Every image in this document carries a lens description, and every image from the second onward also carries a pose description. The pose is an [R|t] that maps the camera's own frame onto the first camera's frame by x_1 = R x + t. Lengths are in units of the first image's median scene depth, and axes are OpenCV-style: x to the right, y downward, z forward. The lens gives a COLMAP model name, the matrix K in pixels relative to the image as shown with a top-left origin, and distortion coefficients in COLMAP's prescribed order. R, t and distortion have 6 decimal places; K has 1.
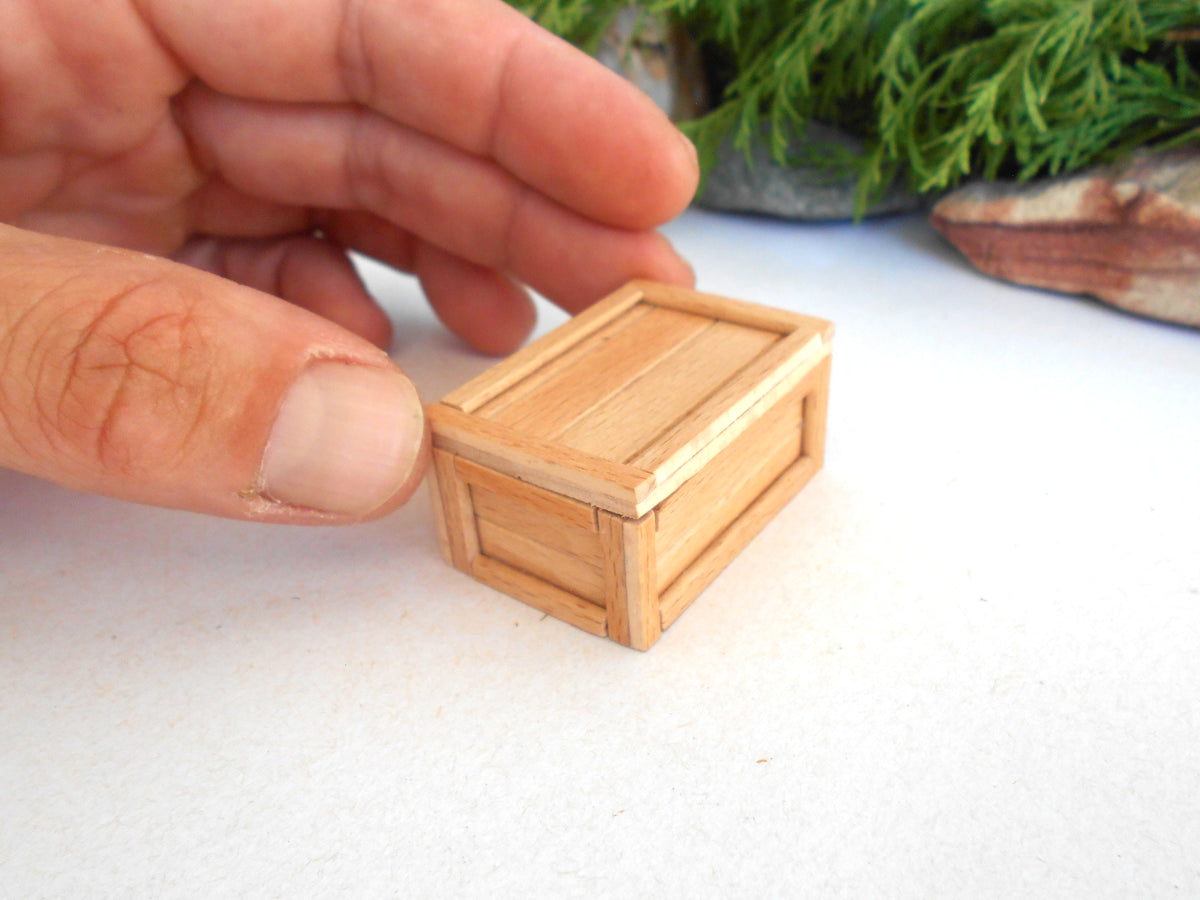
lens RADIAL K [[1022.5, 0, 598.8], [0, 1022.5, 443.9], [0, 0, 1]] dist [-0.016835, 0.007749]
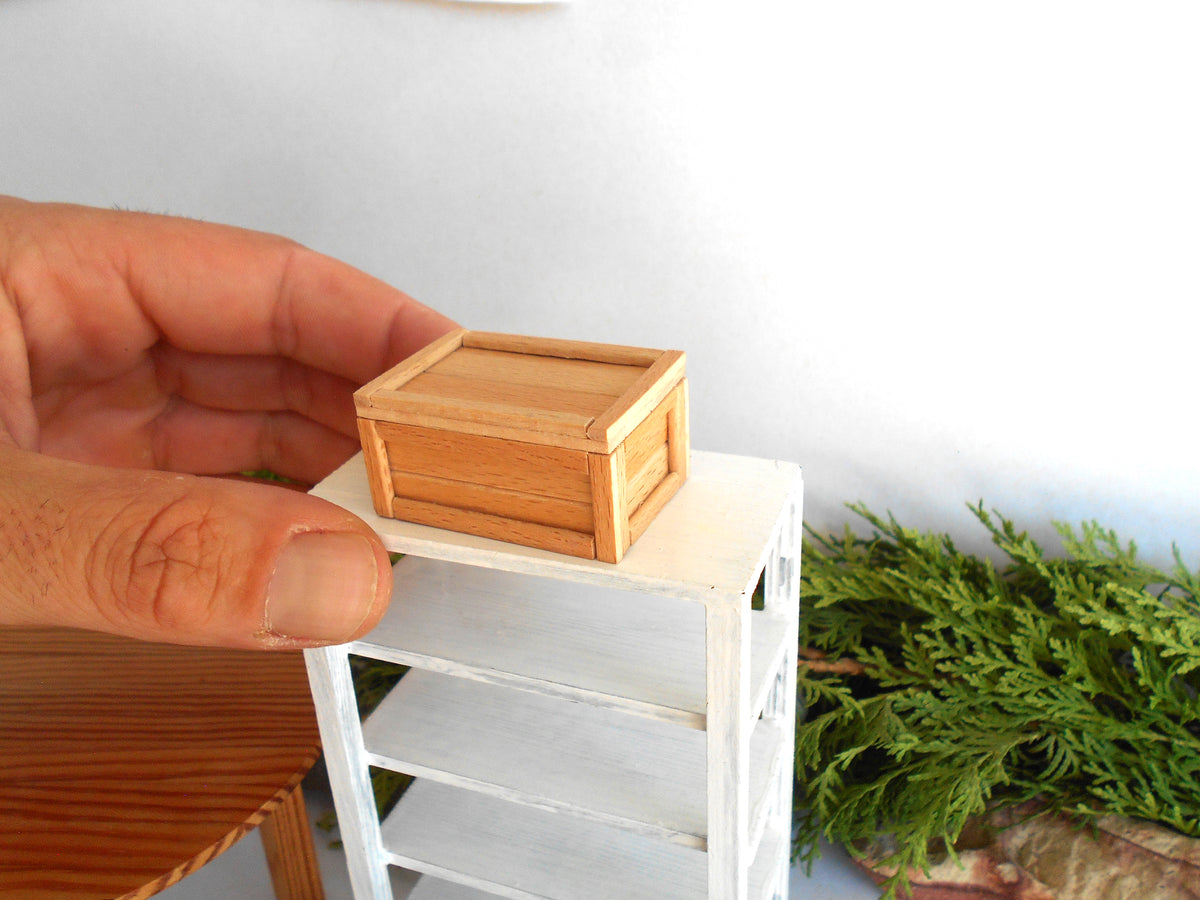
lens RADIAL K [[1056.1, 0, 594.7], [0, 1056.1, 447.5], [0, 0, 1]] dist [-0.003711, 0.001068]
pose [[0.934496, -0.130786, 0.331078, -0.381113], [0.167308, 0.982303, -0.084200, -0.740585], [-0.314207, 0.134077, 0.939839, -0.234817]]
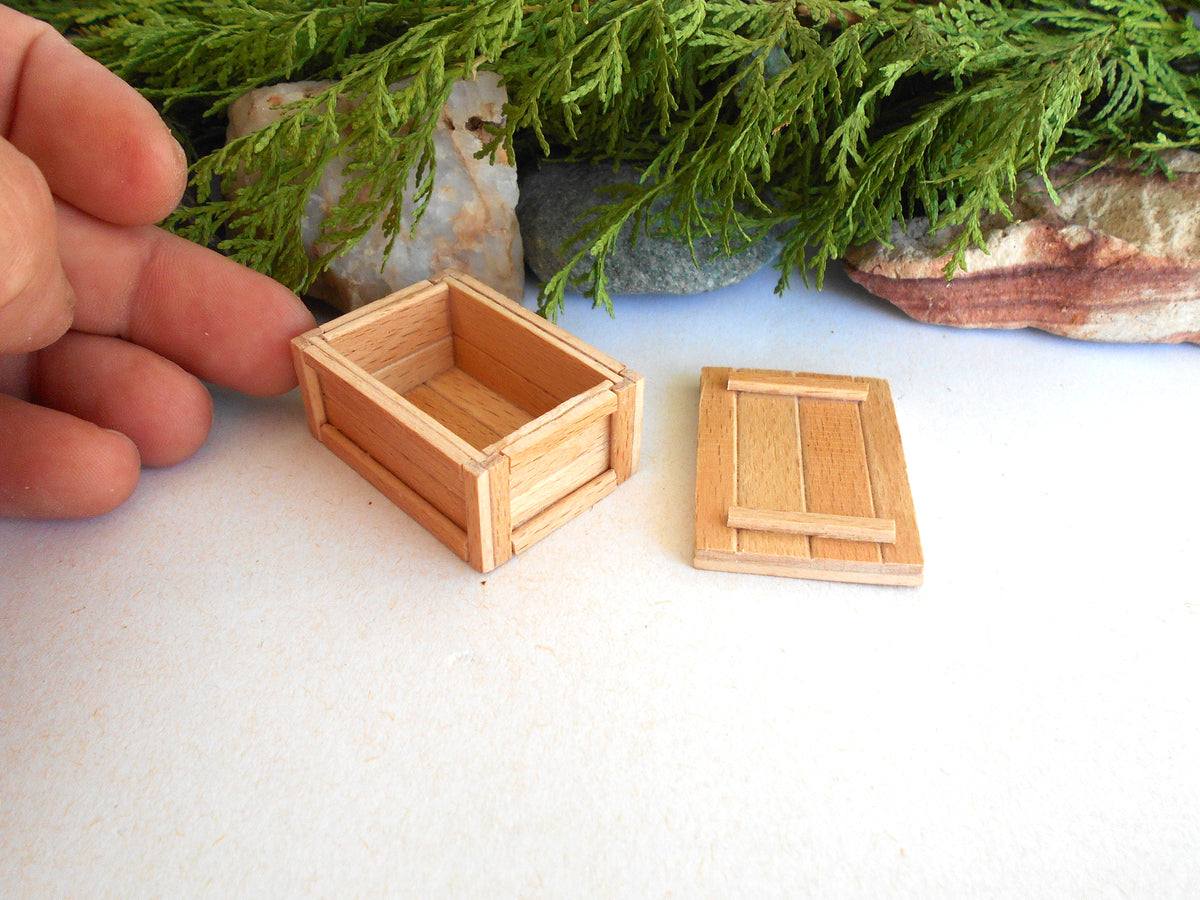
lens RADIAL K [[1056.1, 0, 594.7], [0, 1056.1, 447.5], [0, 0, 1]] dist [-0.003711, 0.001068]
pose [[0.791626, -0.327492, 0.515827, -0.469861], [0.259795, 0.944521, 0.200963, -0.363731], [-0.553023, -0.025078, 0.832788, 0.342497]]
